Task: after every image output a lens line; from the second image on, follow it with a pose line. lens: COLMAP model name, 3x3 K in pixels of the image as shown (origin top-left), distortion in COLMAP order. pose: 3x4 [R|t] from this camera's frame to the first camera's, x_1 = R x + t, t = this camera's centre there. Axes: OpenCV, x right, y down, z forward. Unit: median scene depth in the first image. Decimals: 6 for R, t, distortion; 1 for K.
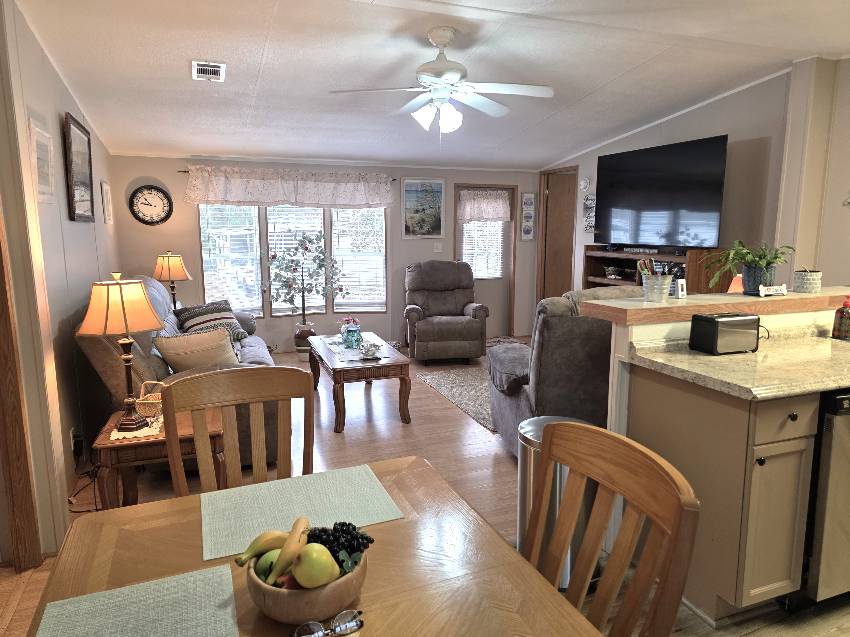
lens RADIAL K [[572.9, 0, 424.3], [0, 572.9, 313.9], [0, 0, 1]] dist [0.044295, -0.030007]
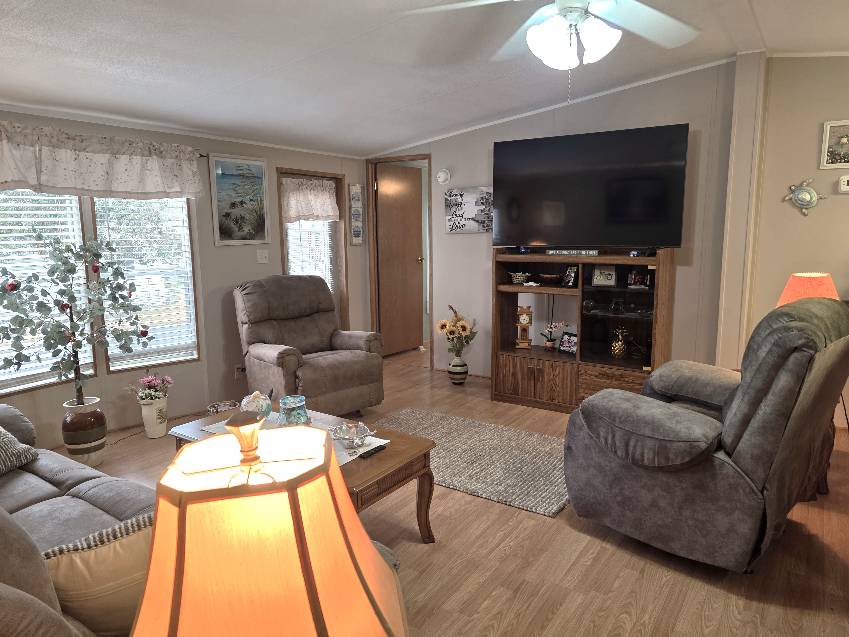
lens RADIAL K [[572.2, 0, 425.4], [0, 572.2, 318.1], [0, 0, 1]] dist [0.044295, -0.030007]
pose [[0.807677, -0.102611, 0.580629, -0.411719], [0.100513, 0.994288, 0.035898, -0.081904], [-0.580996, 0.029367, 0.813377, 0.543469]]
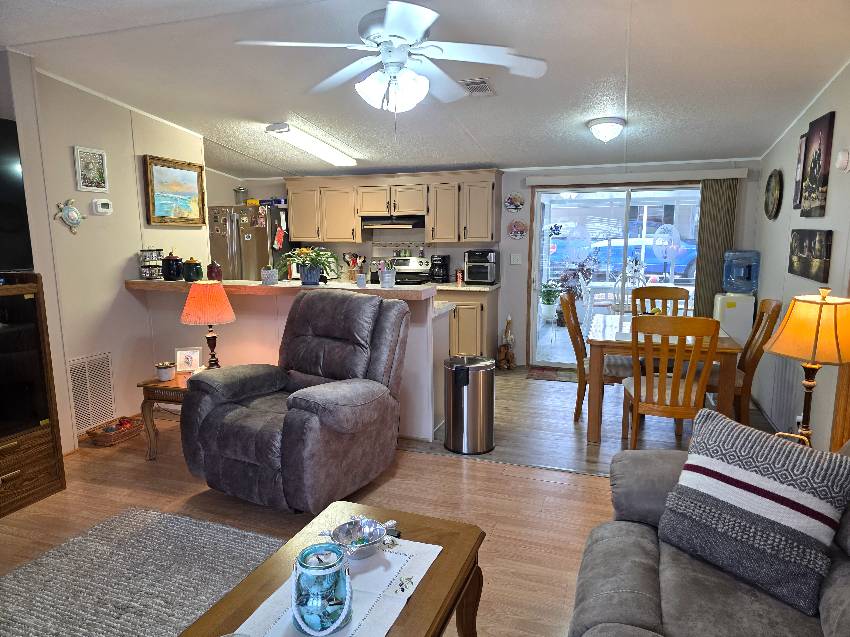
lens RADIAL K [[572.9, 0, 427.7], [0, 572.9, 323.4], [0, 0, 1]] dist [0.044295, -0.030007]
pose [[-0.750706, -0.108745, 0.651625, -0.459750], [0.095462, 0.958151, 0.269876, -0.224814], [-0.653703, 0.264803, -0.708909, 1.354851]]
